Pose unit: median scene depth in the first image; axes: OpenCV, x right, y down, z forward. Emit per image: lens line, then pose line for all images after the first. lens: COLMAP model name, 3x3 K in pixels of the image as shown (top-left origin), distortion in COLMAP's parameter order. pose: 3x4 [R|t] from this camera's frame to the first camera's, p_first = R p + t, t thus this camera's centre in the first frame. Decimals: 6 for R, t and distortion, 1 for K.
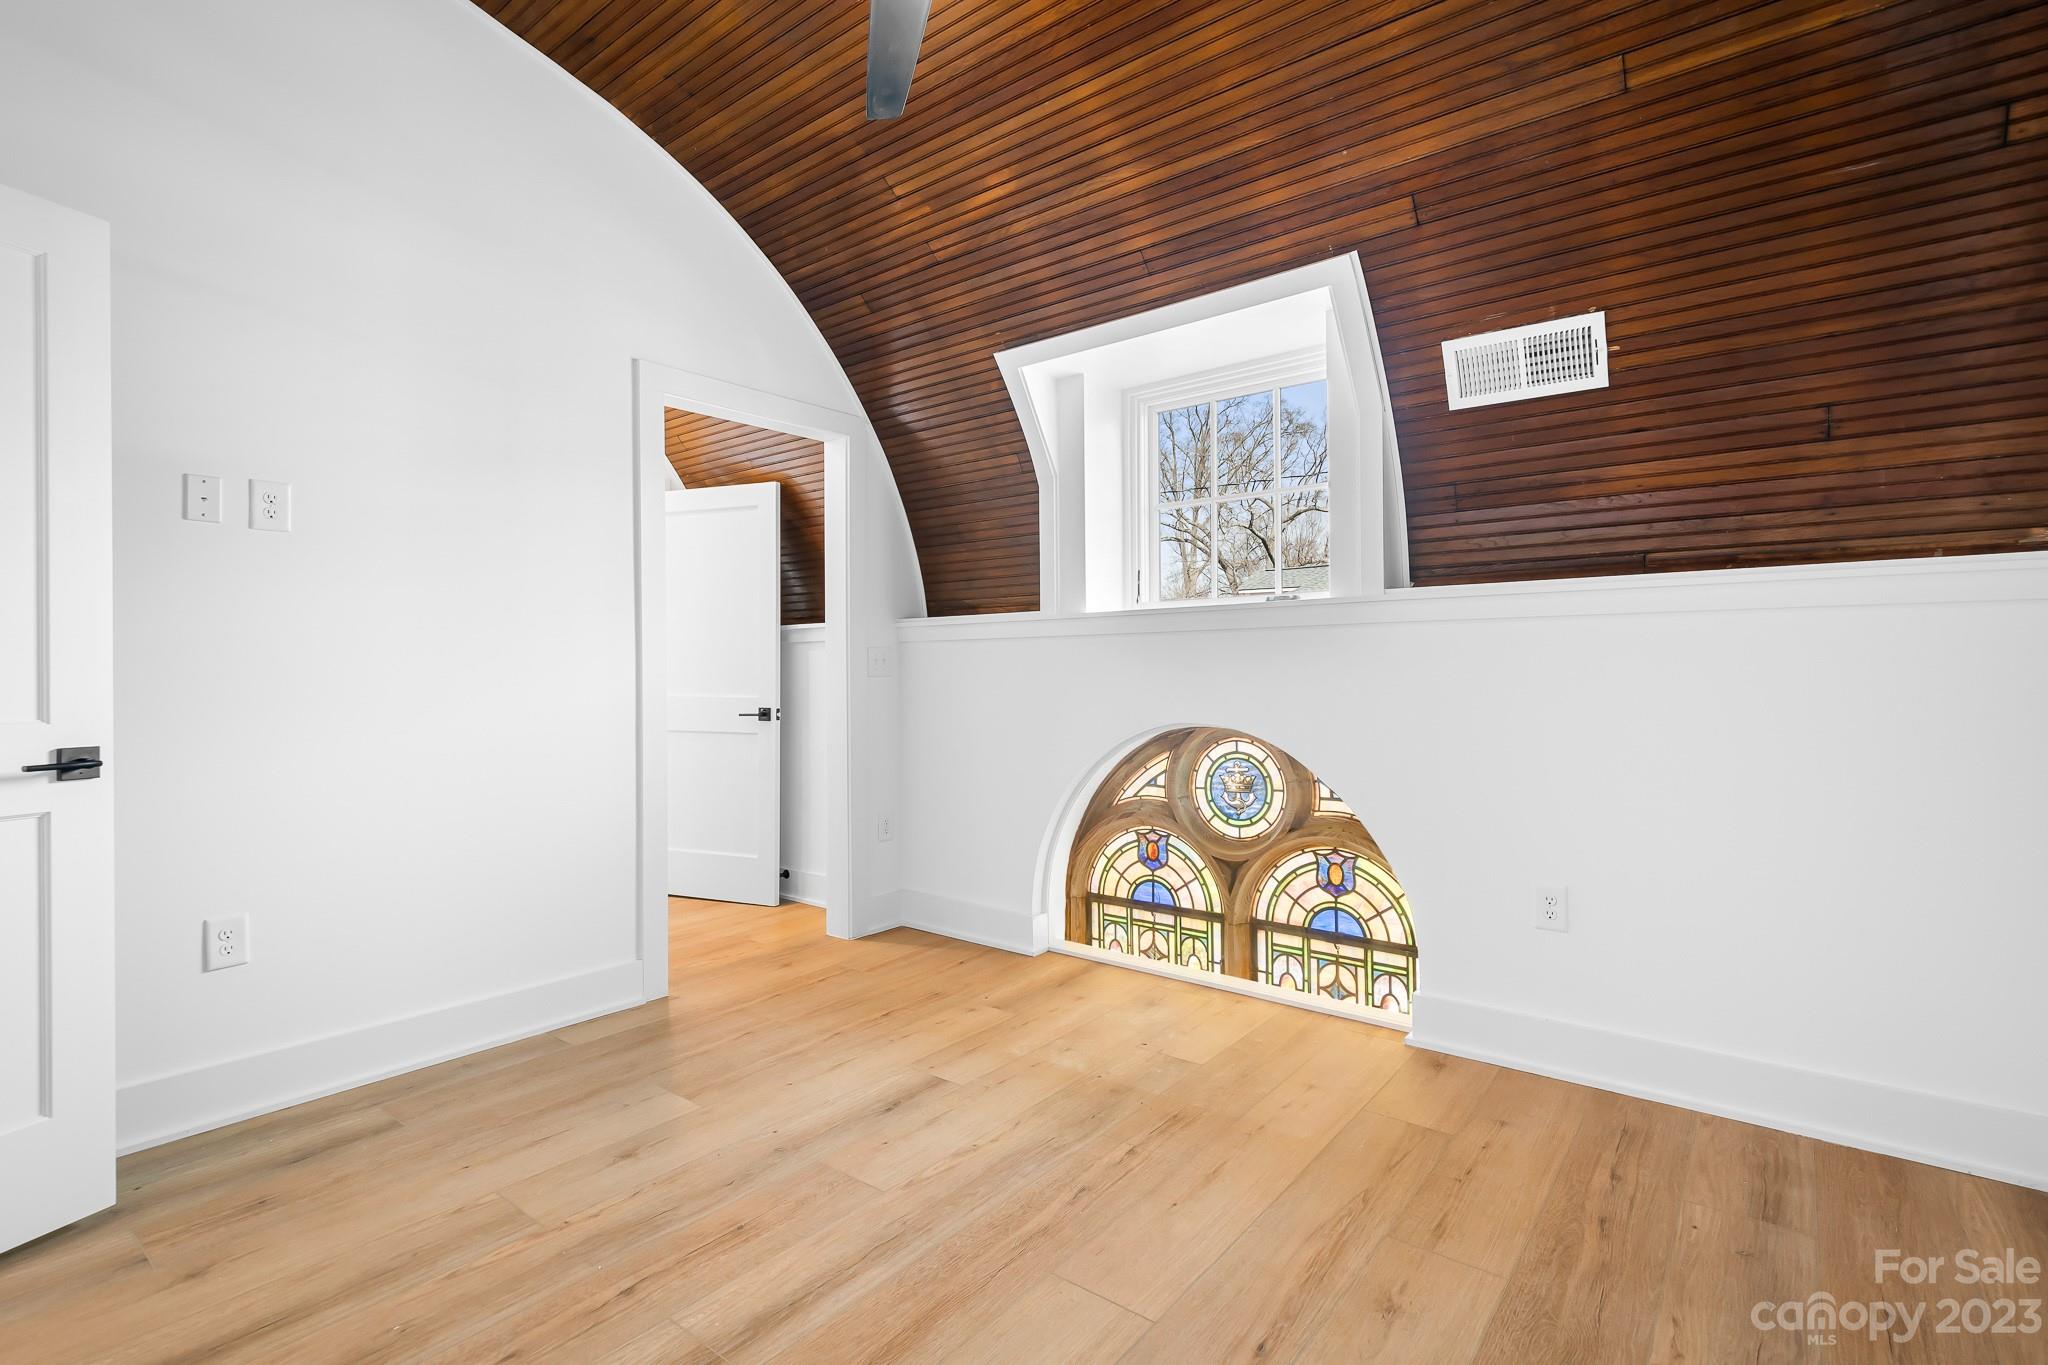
lens RADIAL K [[974.4, 0, 1024.0], [0, 974.4, 682.5], [0, 0, 1]] dist [-0.000027, -0.008631]
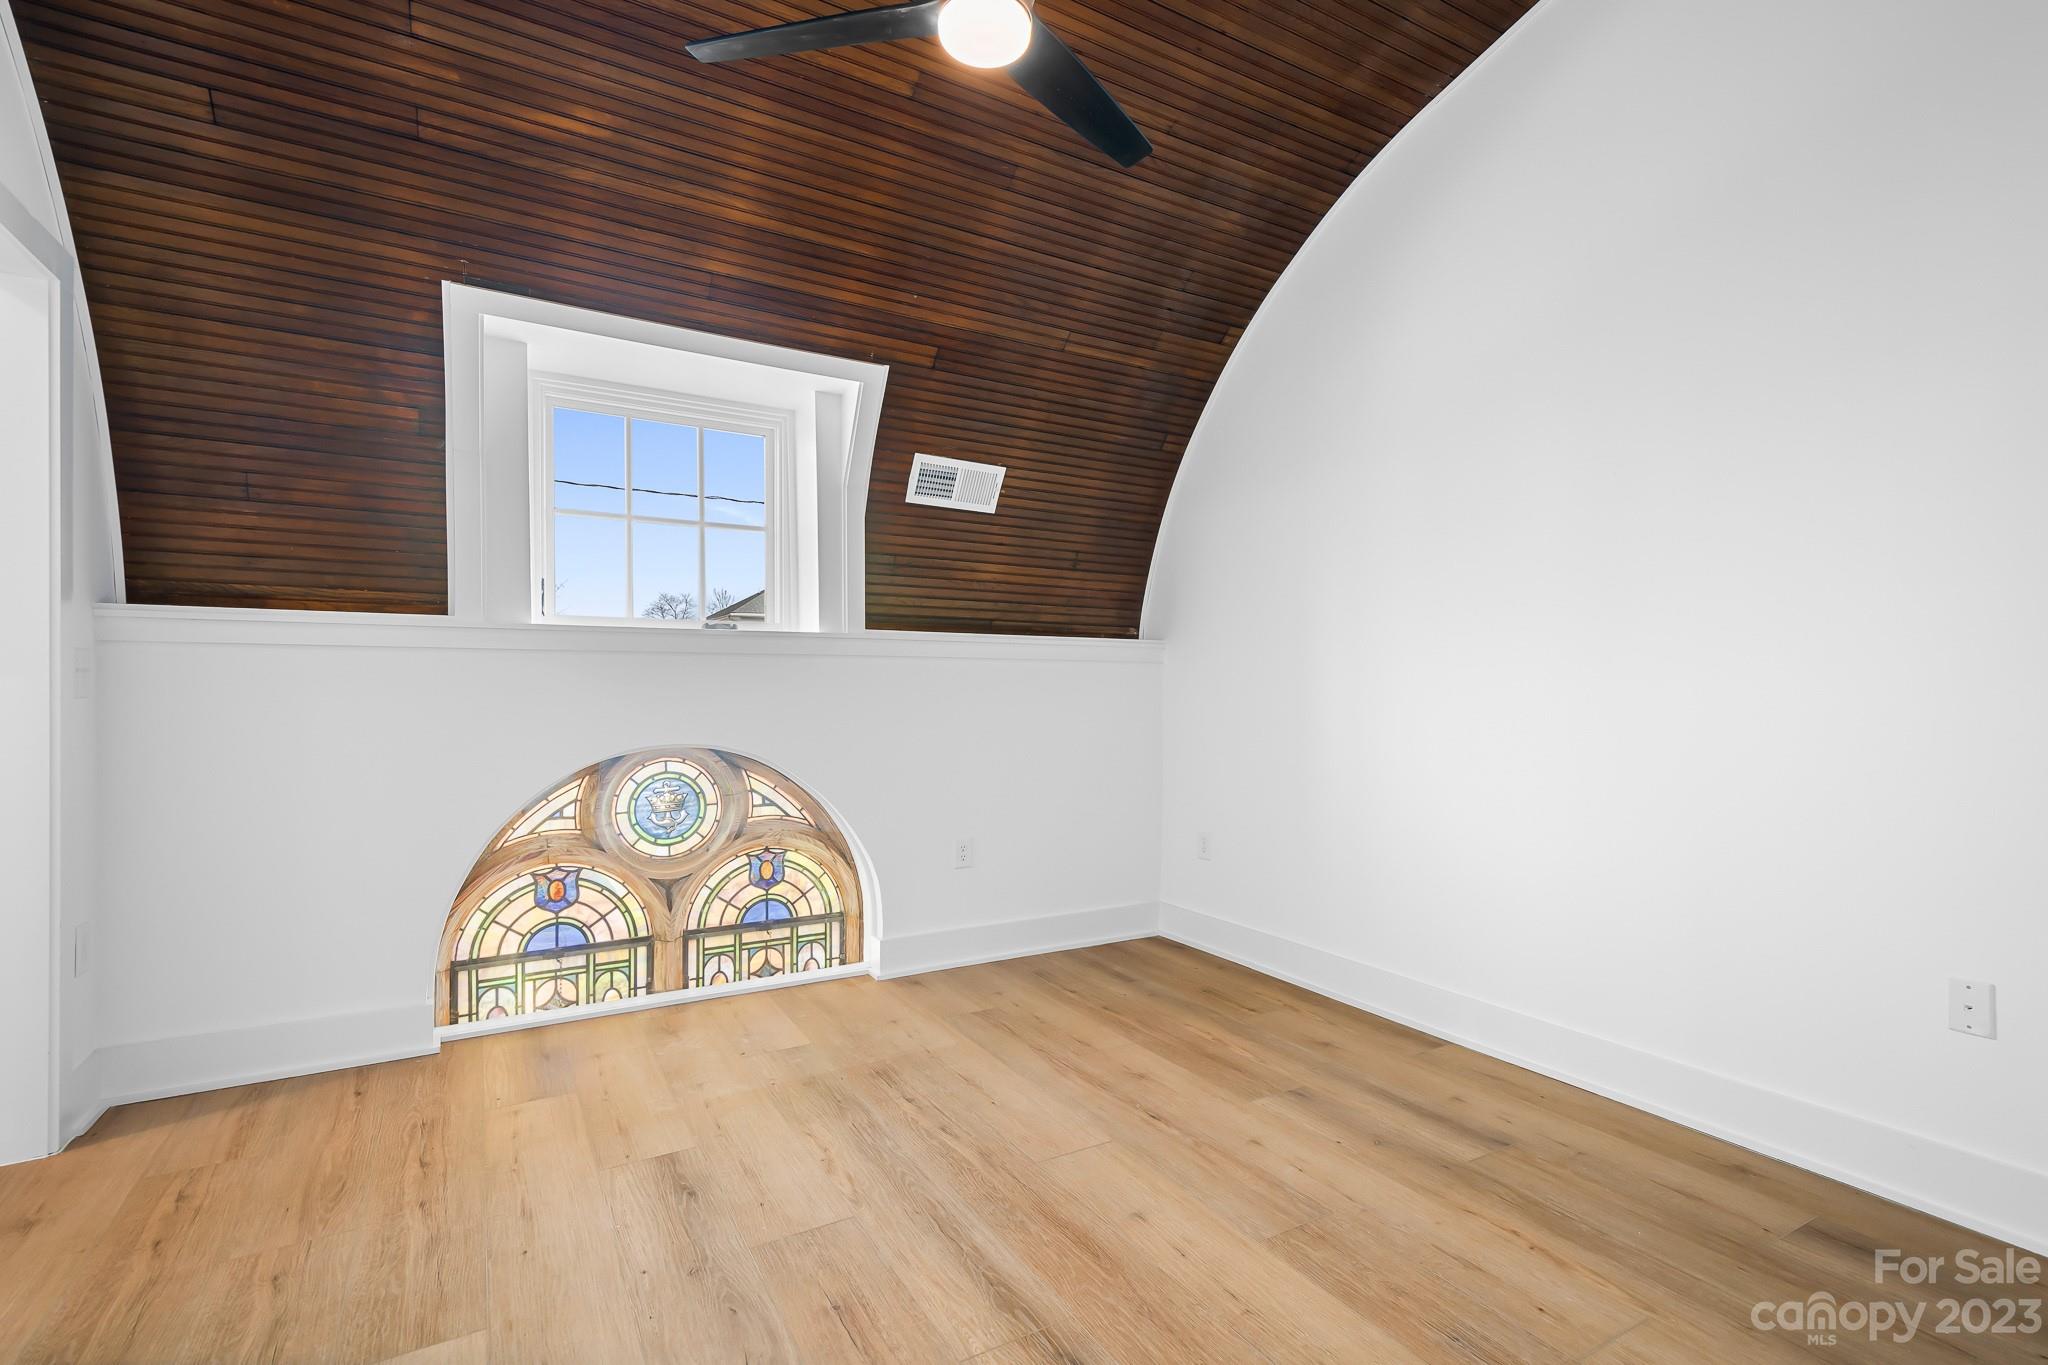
lens RADIAL K [[974.4, 0, 1024.0], [0, 974.4, 682.5], [0, 0, 1]] dist [-0.000027, -0.008631]
pose [[0.319405, -0.006740, 0.947594, -0.632166], [-0.011443, 0.999874, 0.010968, -0.037546], [-0.947549, -0.014346, 0.319288, 0.332255]]
